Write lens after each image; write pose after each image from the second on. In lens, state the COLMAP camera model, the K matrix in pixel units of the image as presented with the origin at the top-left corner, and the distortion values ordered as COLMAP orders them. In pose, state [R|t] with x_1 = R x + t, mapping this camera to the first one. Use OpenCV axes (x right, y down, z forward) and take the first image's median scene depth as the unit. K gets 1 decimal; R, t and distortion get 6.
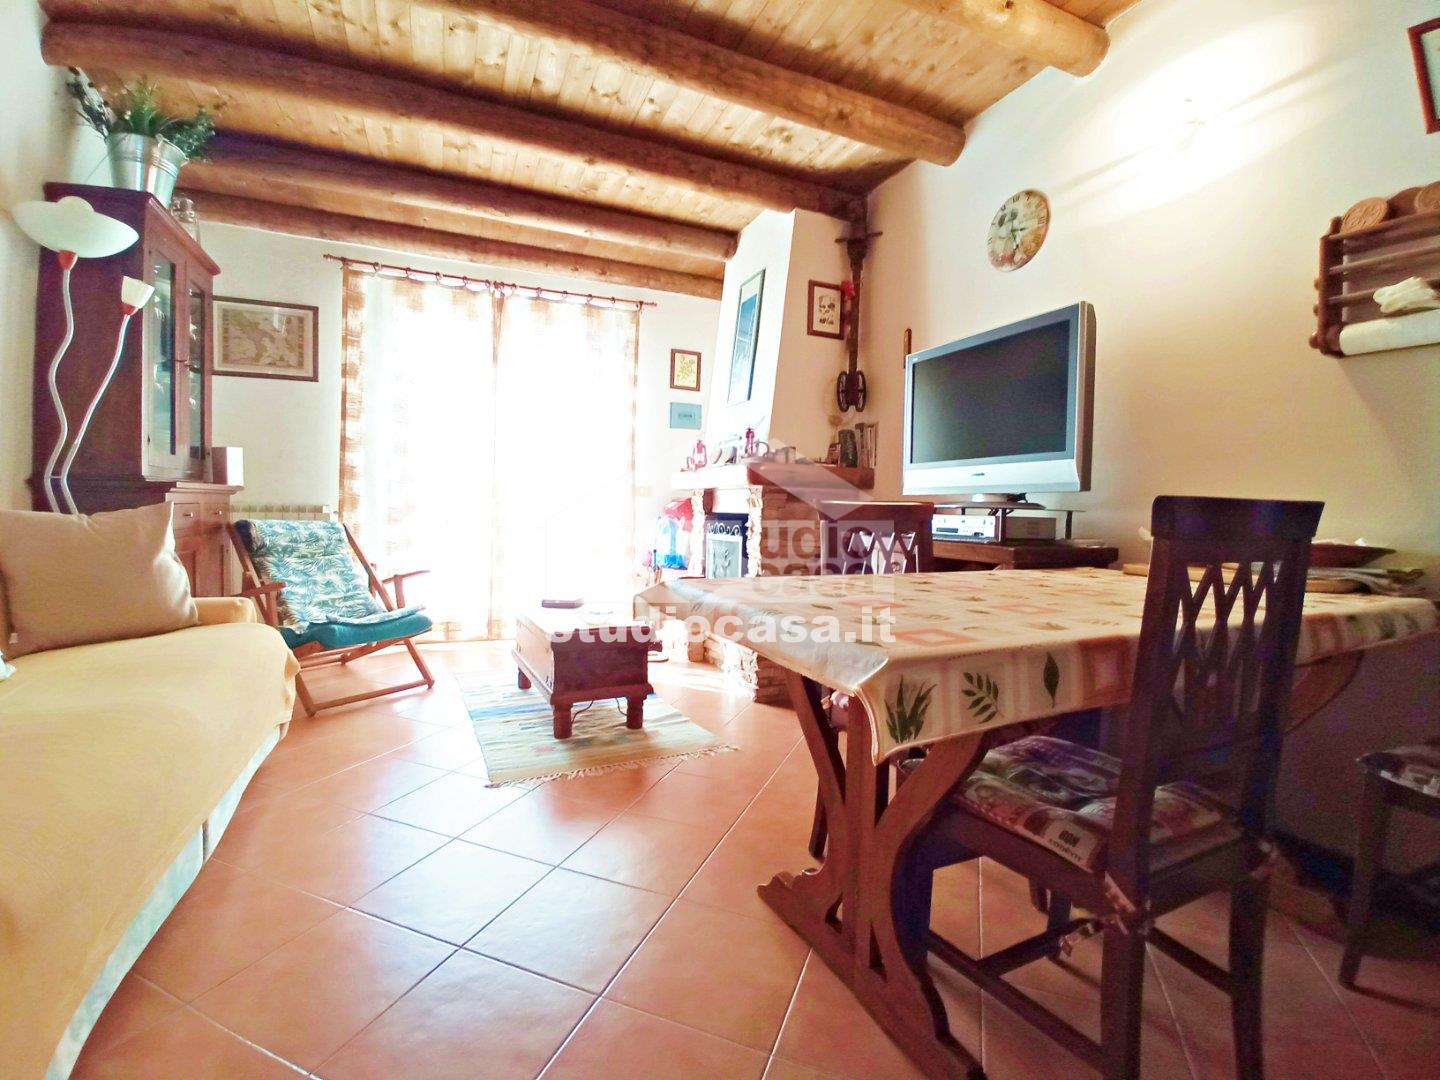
lens RADIAL K [[642.2, 0, 727.7], [0, 642.2, 532.0], [0, 0, 1]] dist [-0.039906, 0.000701]
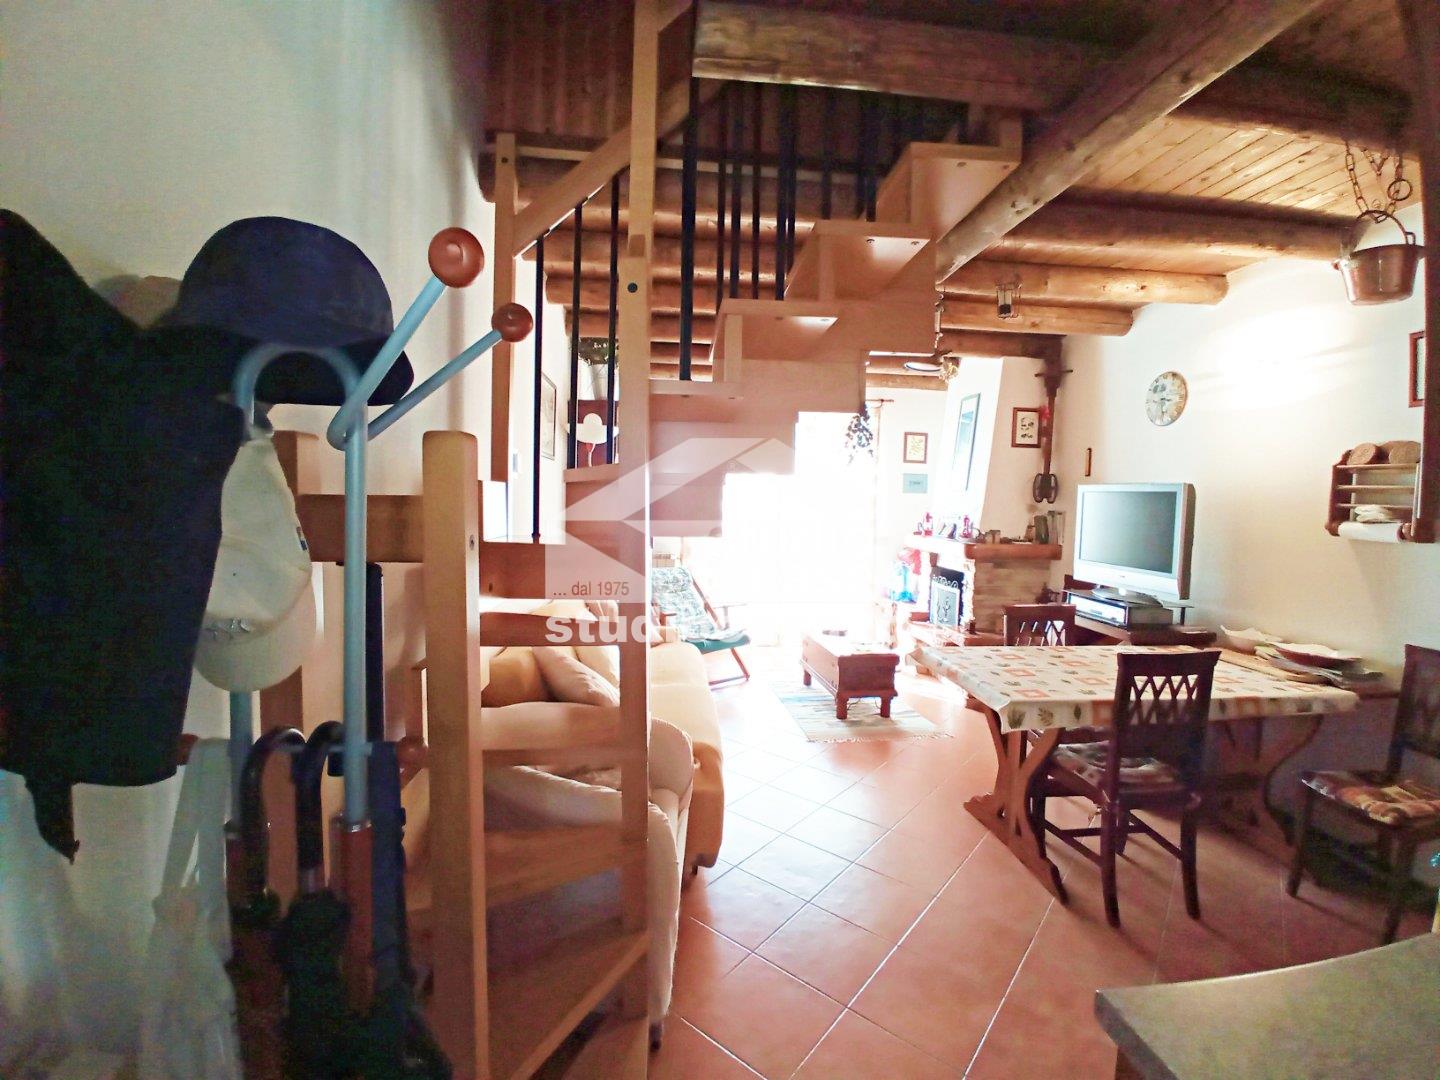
lens RADIAL K [[642.2, 0, 727.8], [0, 642.2, 533.5], [0, 0, 1]] dist [-0.039906, 0.000701]
pose [[0.948550, 0.018579, -0.316082, -0.019556], [-0.013374, 0.999737, 0.018629, -0.145341], [0.316345, -0.013444, 0.948549, -0.519741]]
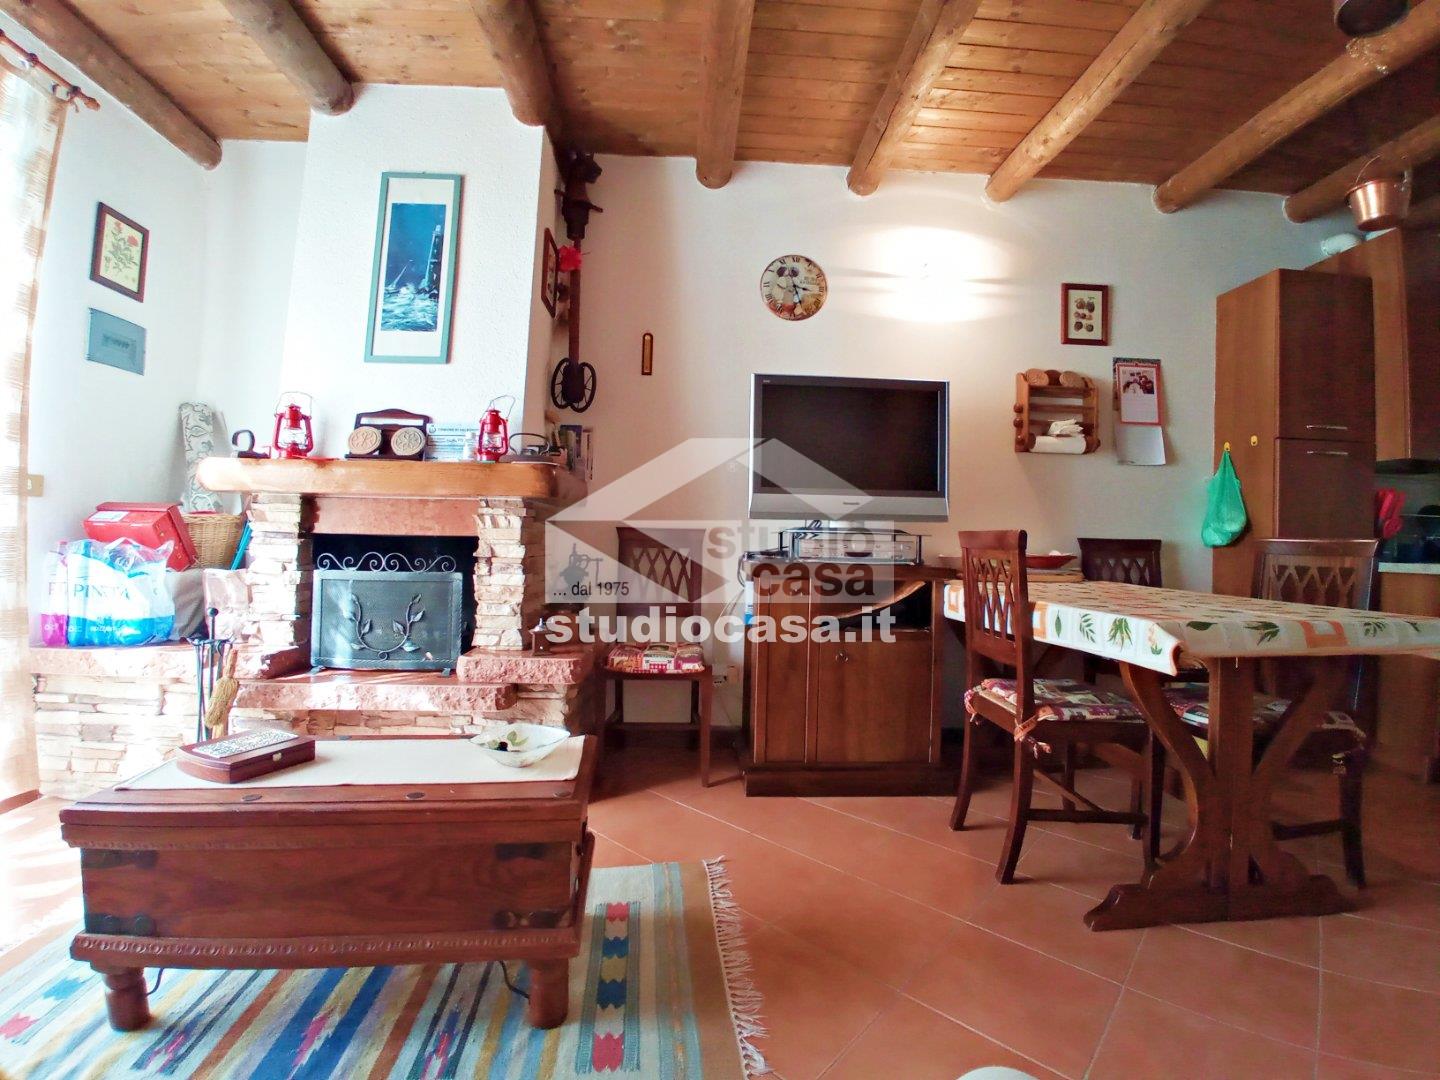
lens RADIAL K [[642.2, 0, 715.8], [0, 642.2, 526.3], [0, 0, 1]] dist [-0.039906, 0.000701]
pose [[0.361000, 0.000521, 0.932566, -0.519643], [0.020413, 0.999756, -0.008461, -0.030842], [-0.932343, 0.022091, 0.360901, 0.568637]]
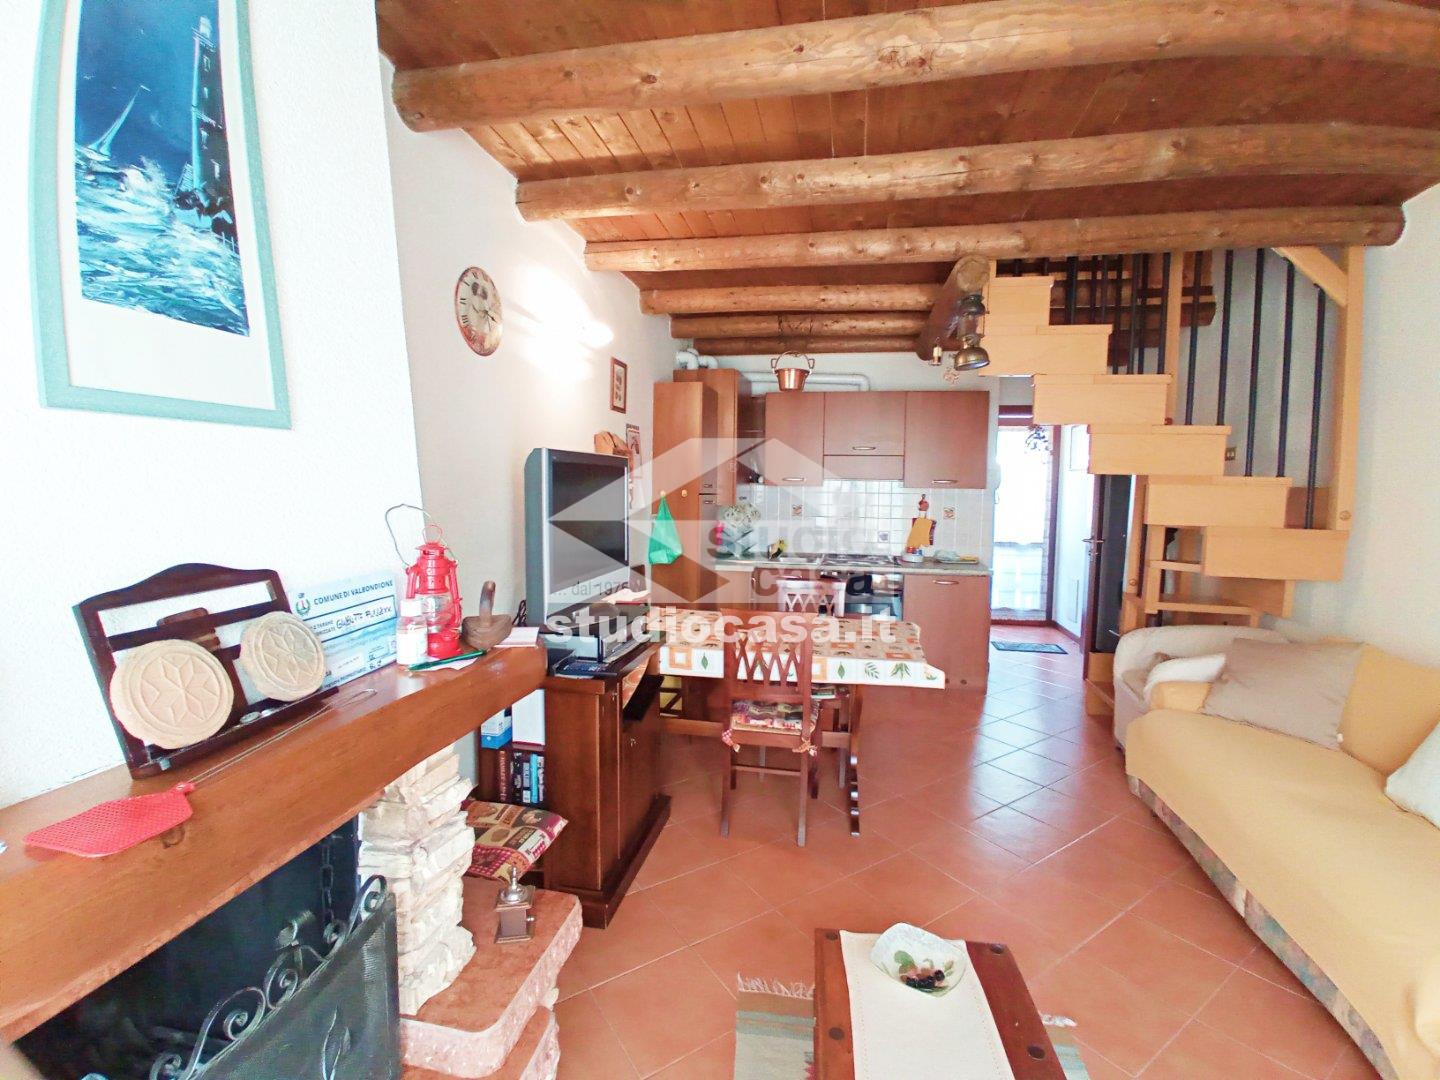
lens RADIAL K [[642.2, 0, 715.3], [0, 642.2, 543.0], [0, 0, 1]] dist [-0.039906, 0.000701]
pose [[-0.804378, -0.082039, 0.588426, -0.283307], [-0.006730, 0.991615, 0.129052, -0.212143], [-0.594079, 0.099846, -0.798186, 1.215243]]
